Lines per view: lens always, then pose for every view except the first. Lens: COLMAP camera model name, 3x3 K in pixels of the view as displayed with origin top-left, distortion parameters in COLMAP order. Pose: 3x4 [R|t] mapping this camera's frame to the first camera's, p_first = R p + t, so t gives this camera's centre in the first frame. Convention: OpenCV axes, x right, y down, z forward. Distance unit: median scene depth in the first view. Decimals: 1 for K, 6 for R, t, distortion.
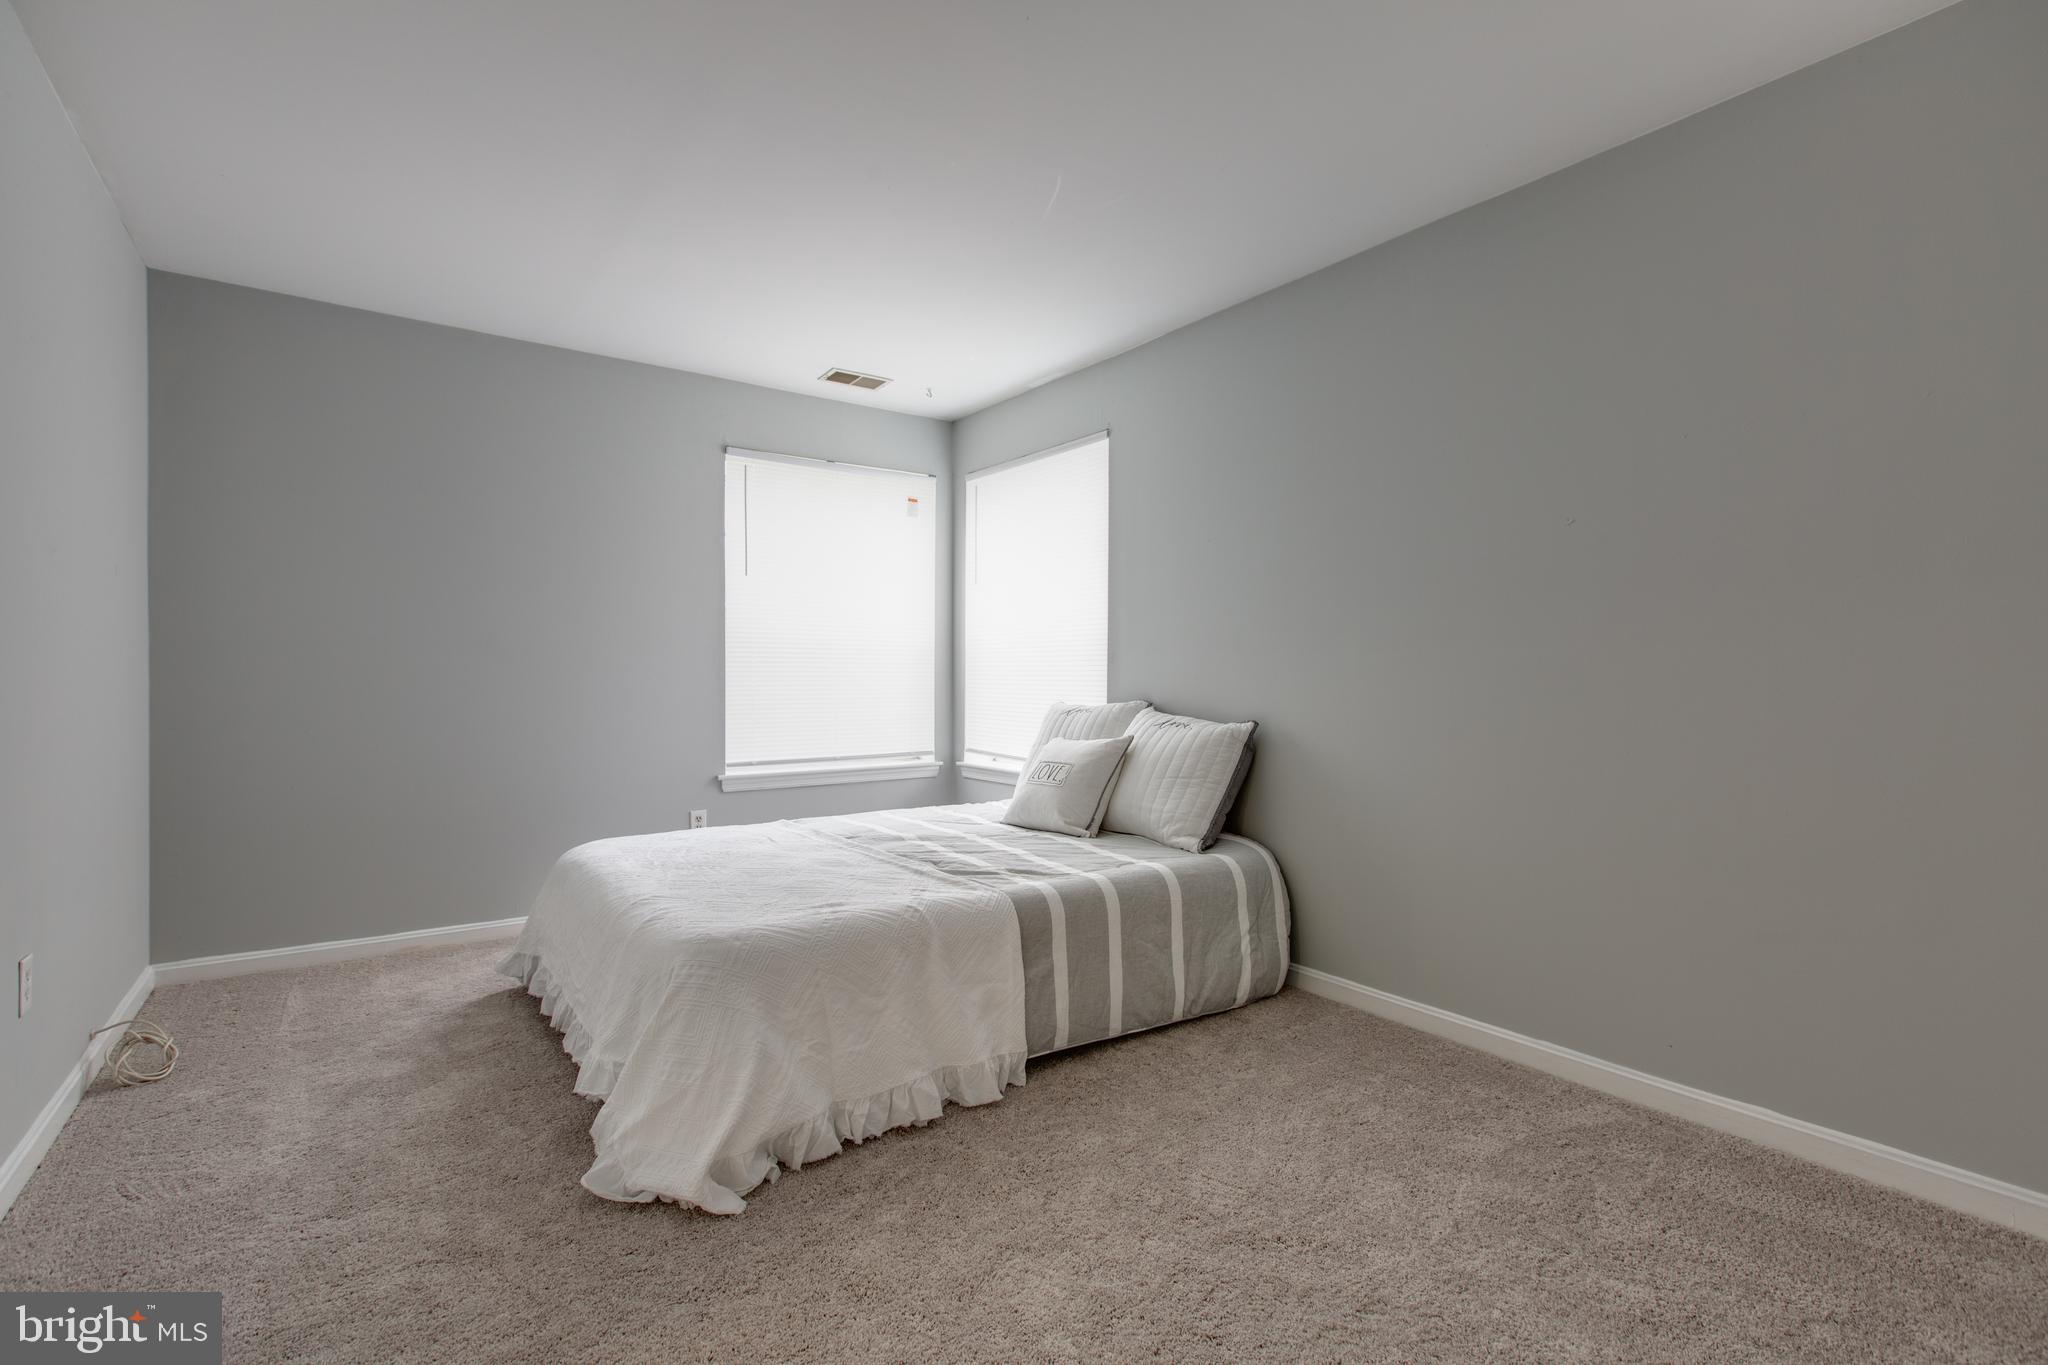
lens RADIAL K [[924.8, 0, 998.7], [0, 924.8, 692.3], [0, 0, 1]] dist [0.003734, 0.000649]
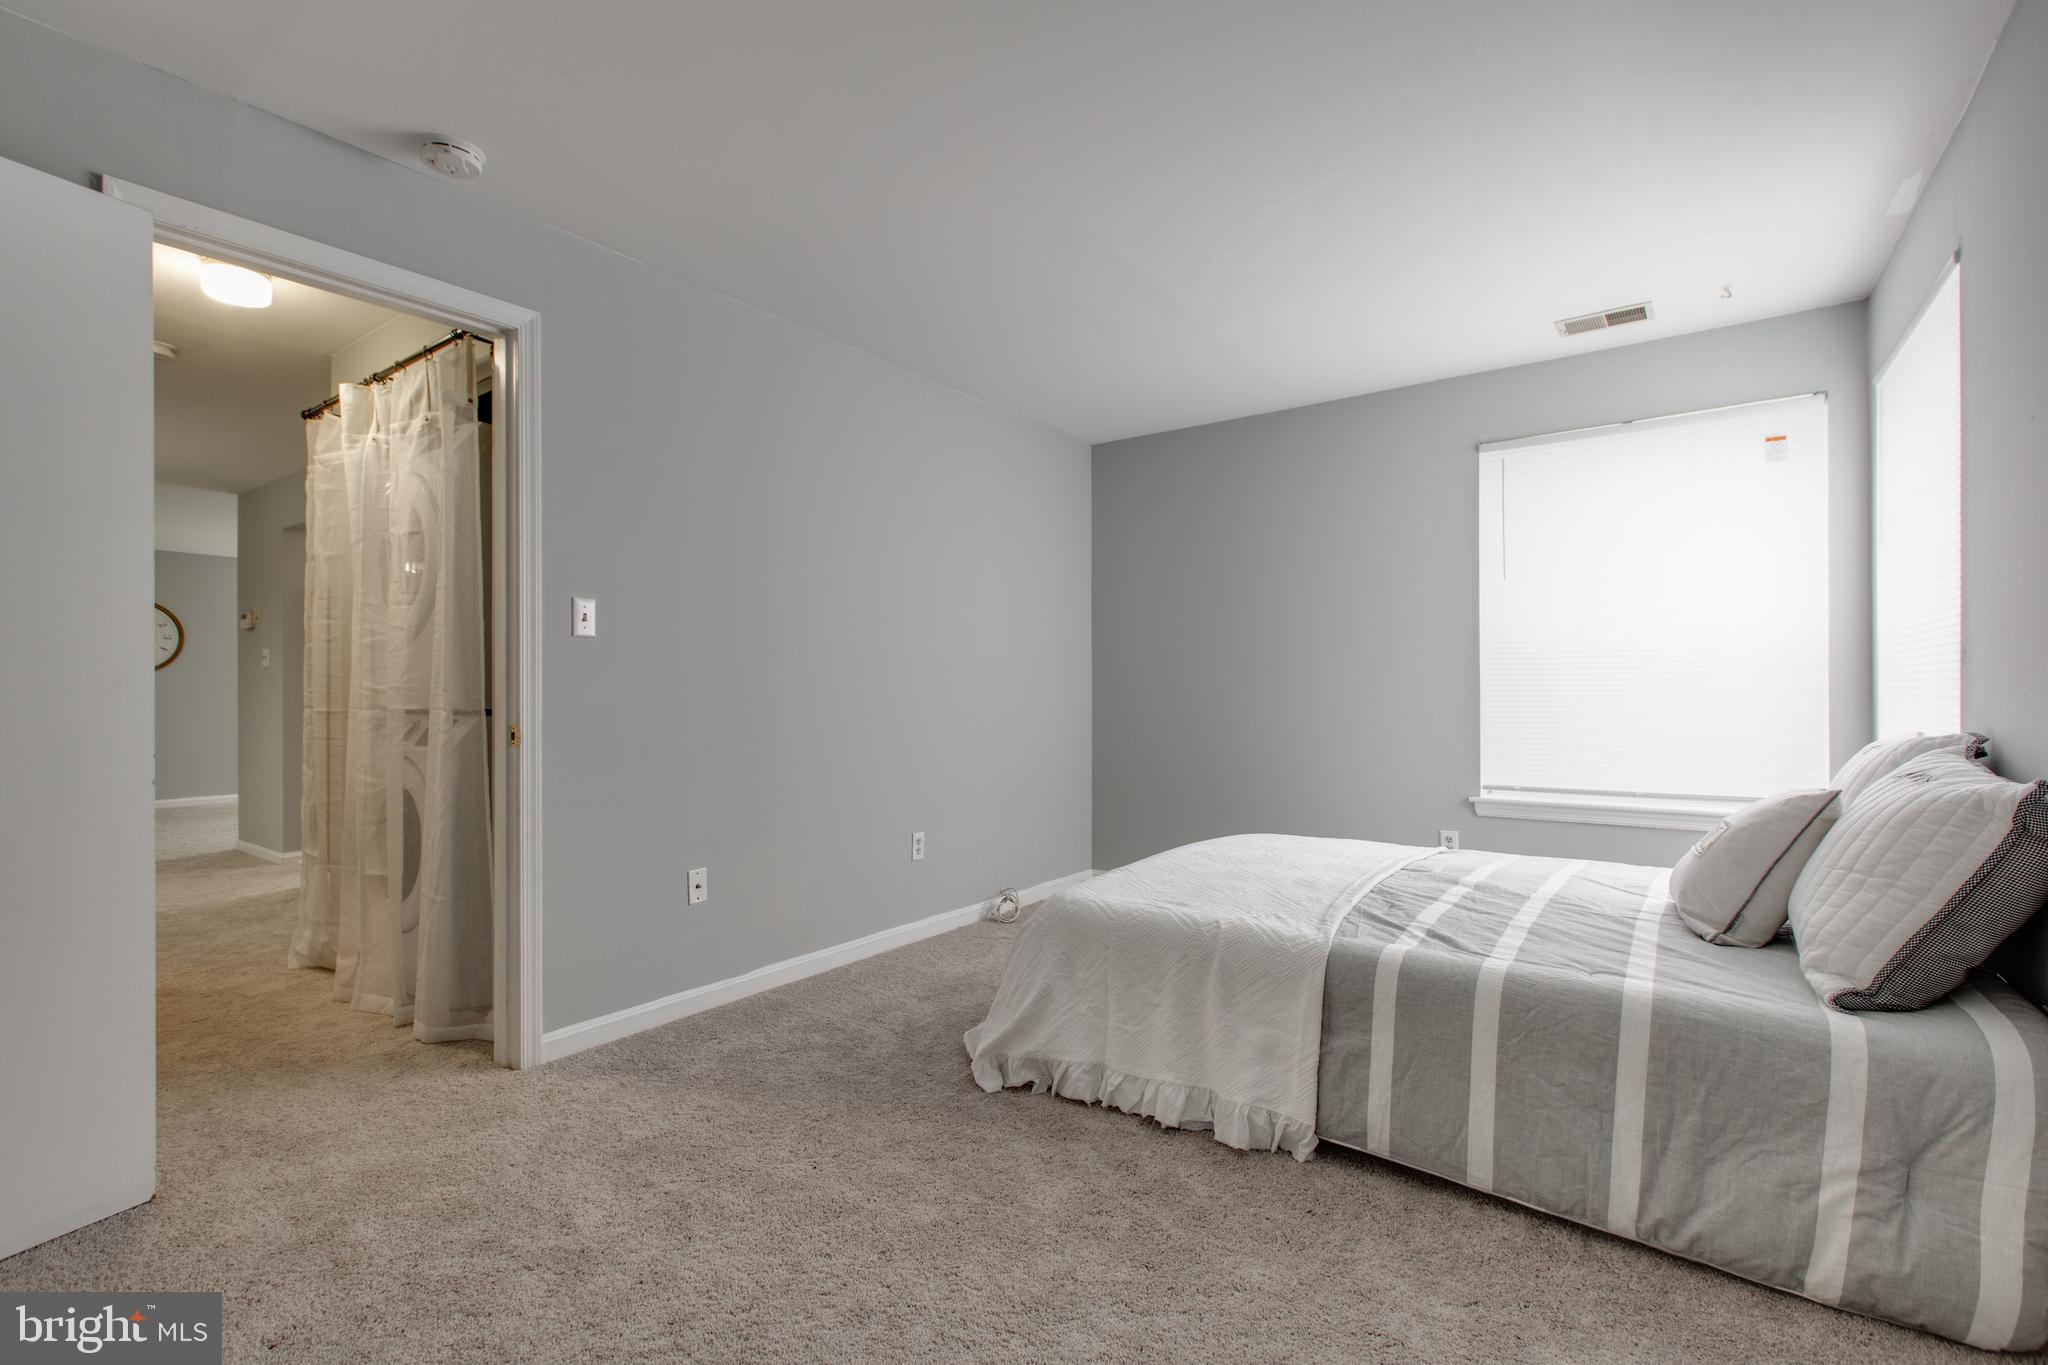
lens RADIAL K [[916.3, 0, 1014.4], [0, 916.3, 697.9], [0, 0, 1]] dist [-0.004627, -0.001038]
pose [[0.311372, 0.003361, -0.950282, 0.616455], [-0.013646, 0.999906, -0.000934, -0.004571], [0.950190, 0.013258, 0.311389, 0.384688]]
